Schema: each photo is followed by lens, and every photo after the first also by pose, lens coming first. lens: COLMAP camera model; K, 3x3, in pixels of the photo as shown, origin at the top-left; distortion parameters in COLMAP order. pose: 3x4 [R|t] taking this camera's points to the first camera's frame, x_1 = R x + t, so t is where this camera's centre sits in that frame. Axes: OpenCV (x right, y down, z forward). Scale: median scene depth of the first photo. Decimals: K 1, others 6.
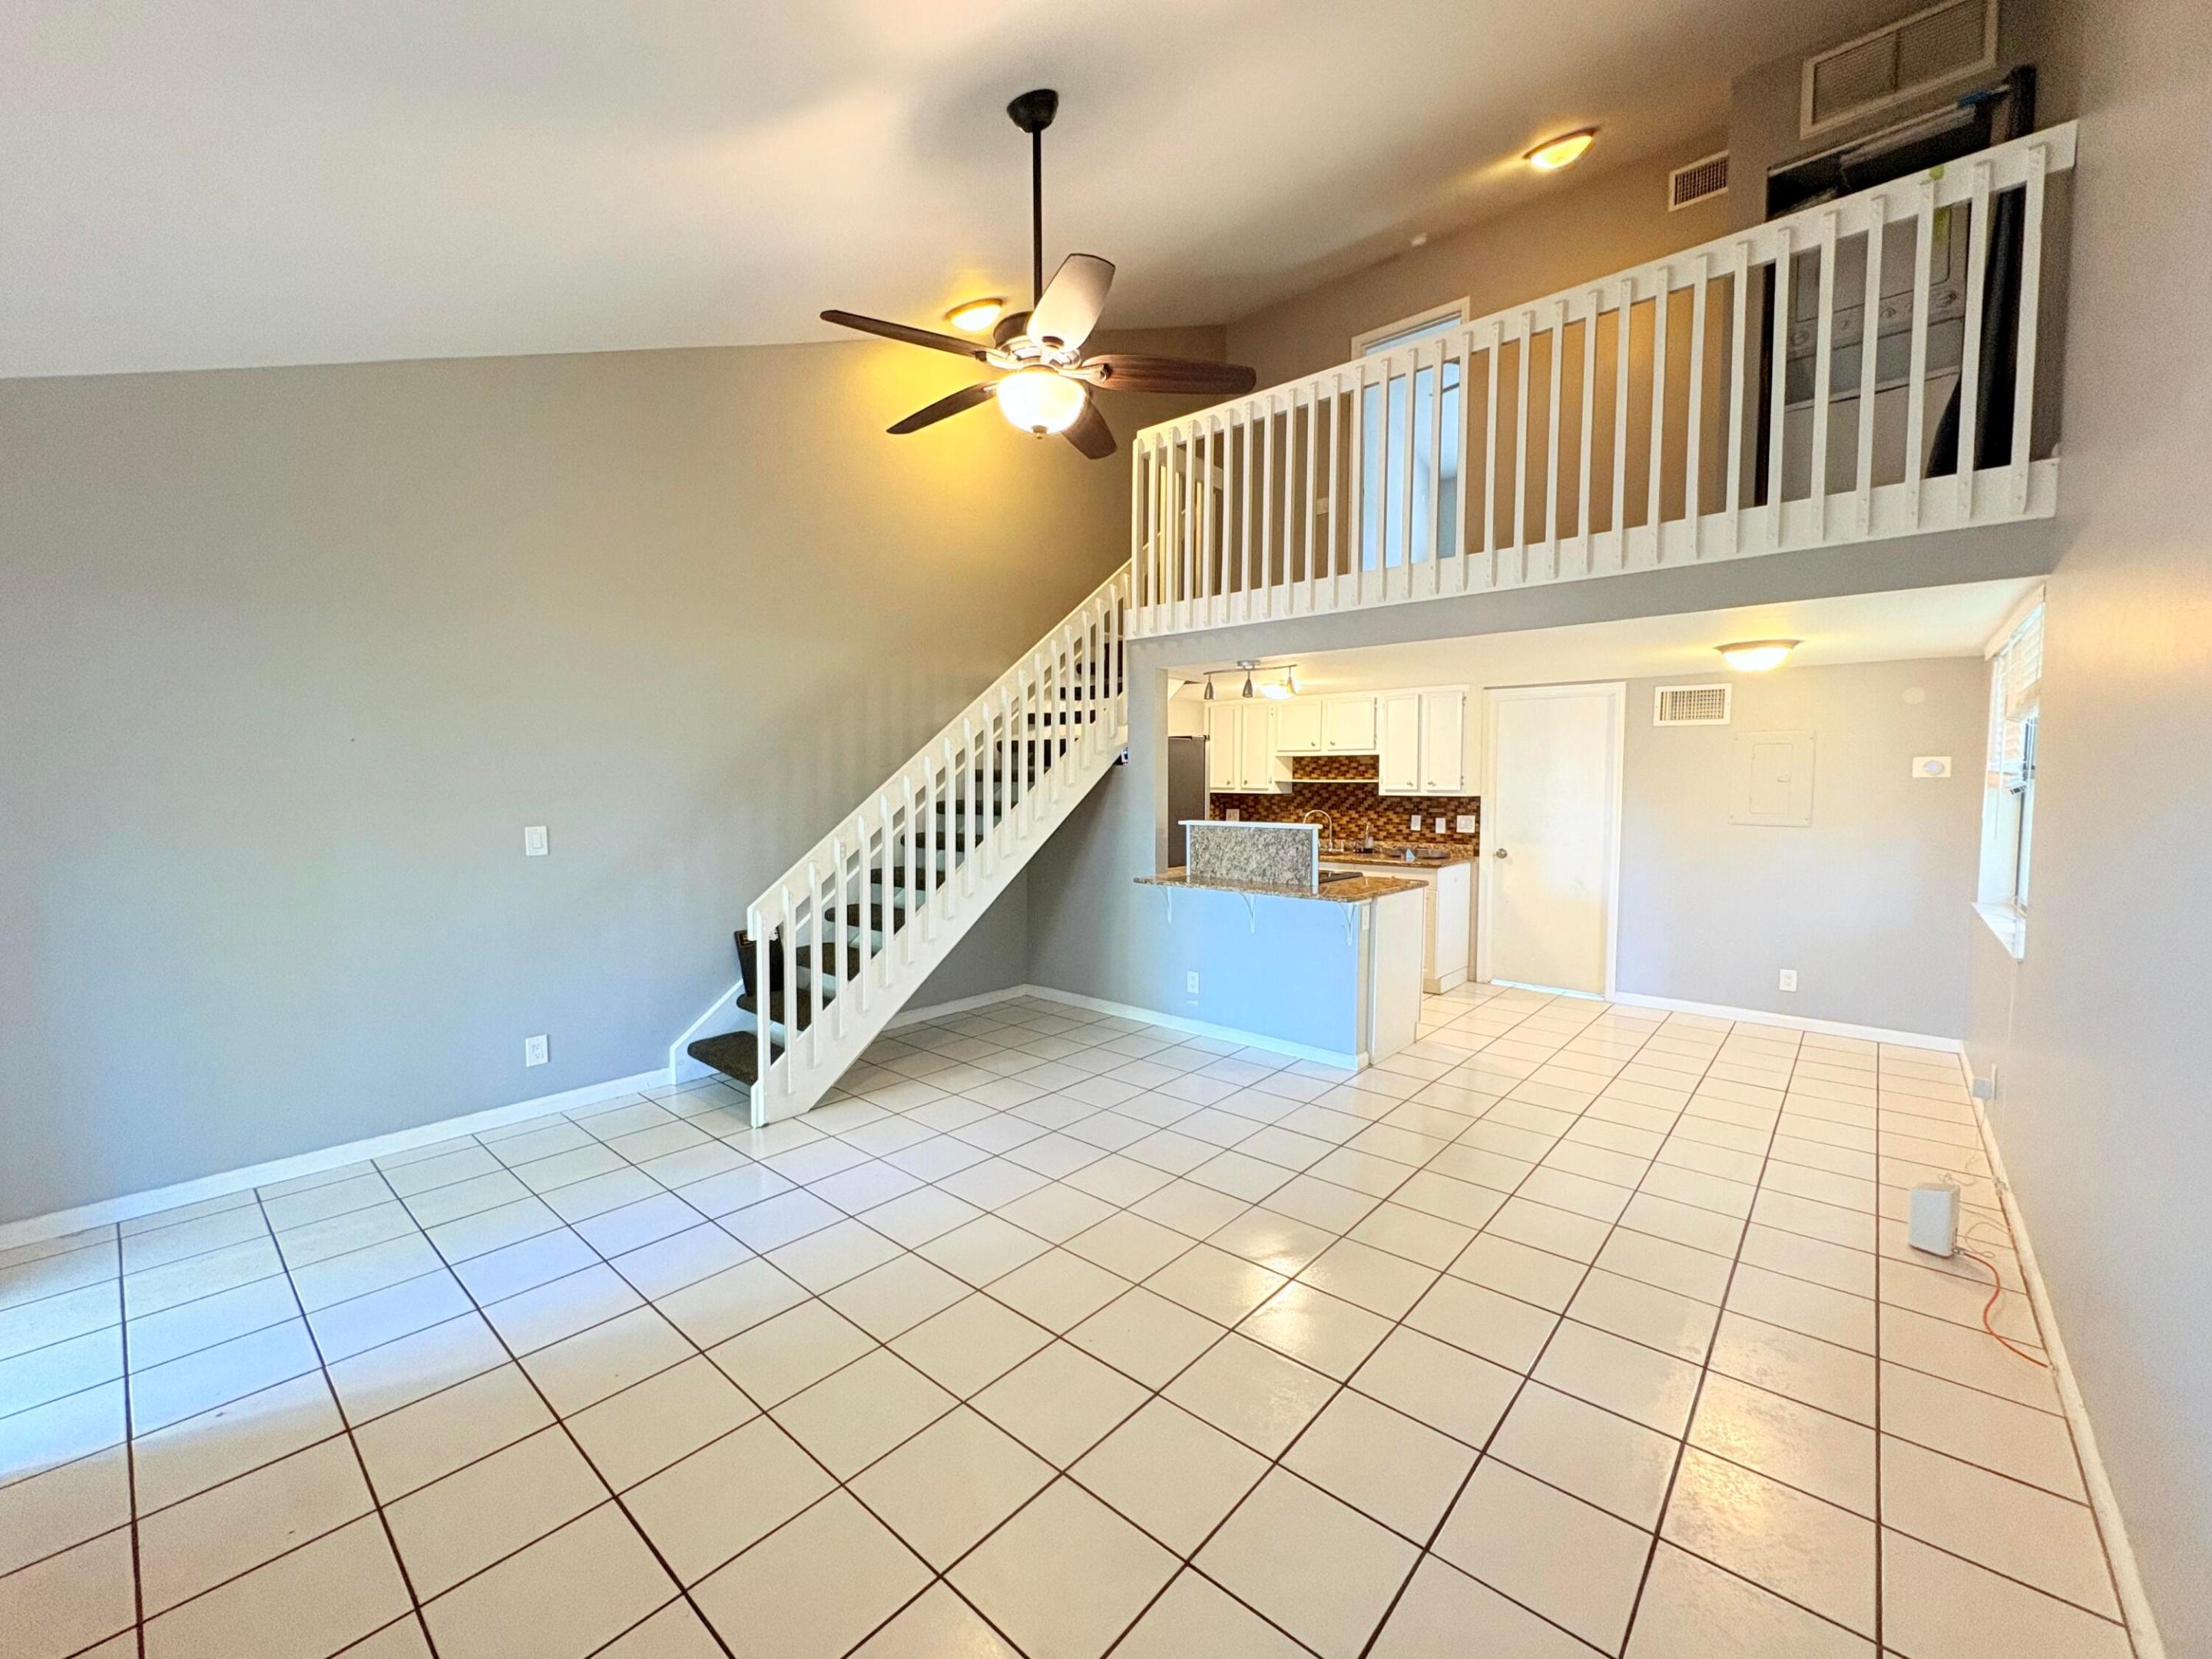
lens RADIAL K [[884.5, 0, 1102.4], [0, 884.5, 829.8], [0, 0, 1]] dist [-0.001114, -0.000193]
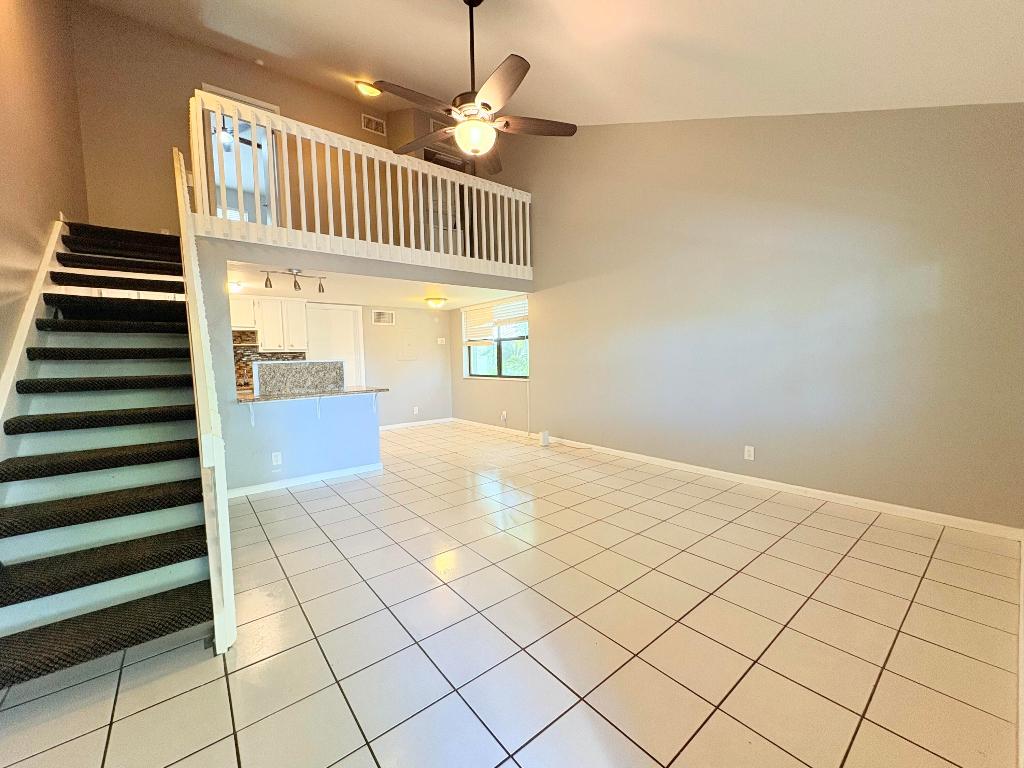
lens RADIAL K [[409.5, 0, 516.1], [0, 409.5, 381.7], [0, 0, 1]] dist [-0.001114, -0.000193]
pose [[0.174319, -0.066455, 0.982444, -0.441386], [0.076171, 0.995641, 0.053832, 0.017751], [-0.981739, 0.065449, 0.178621, 0.325167]]
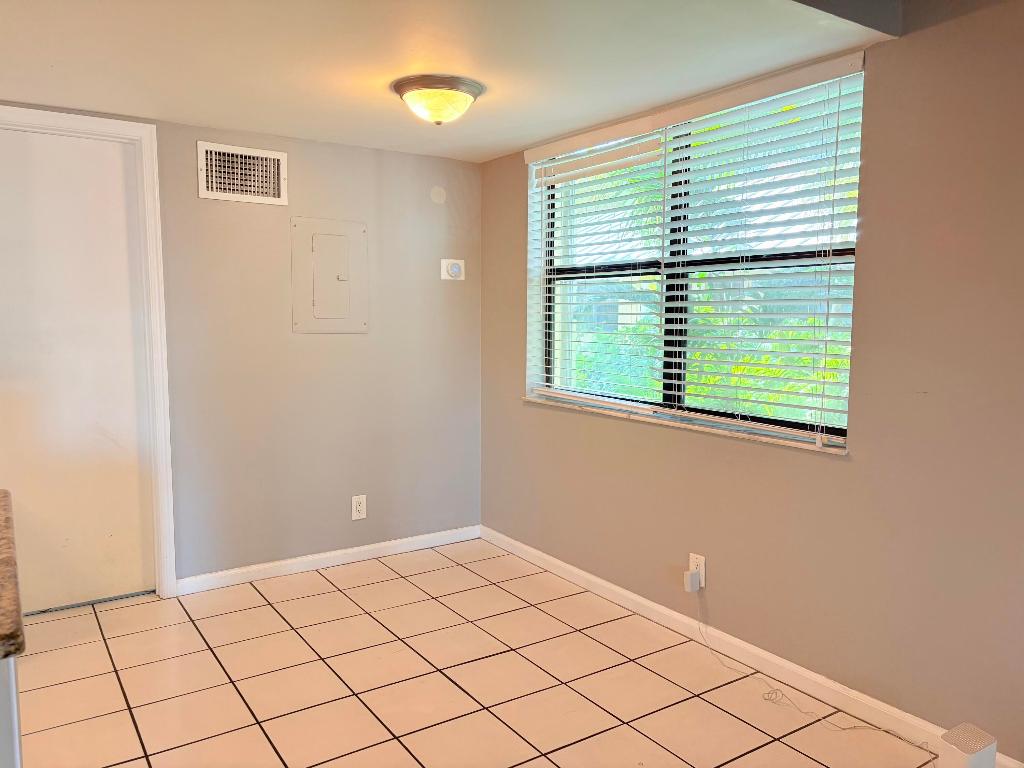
lens RADIAL K [[769.9, 0, 514.8], [0, 769.9, 390.5], [0, 0, 1]] dist [0.013978, 0.003482]
pose [[0.264450, -0.097586, 0.959449, 0.072913], [0.050066, 0.994915, 0.087393, -0.004621], [-0.963099, 0.024924, 0.267991, 0.519191]]
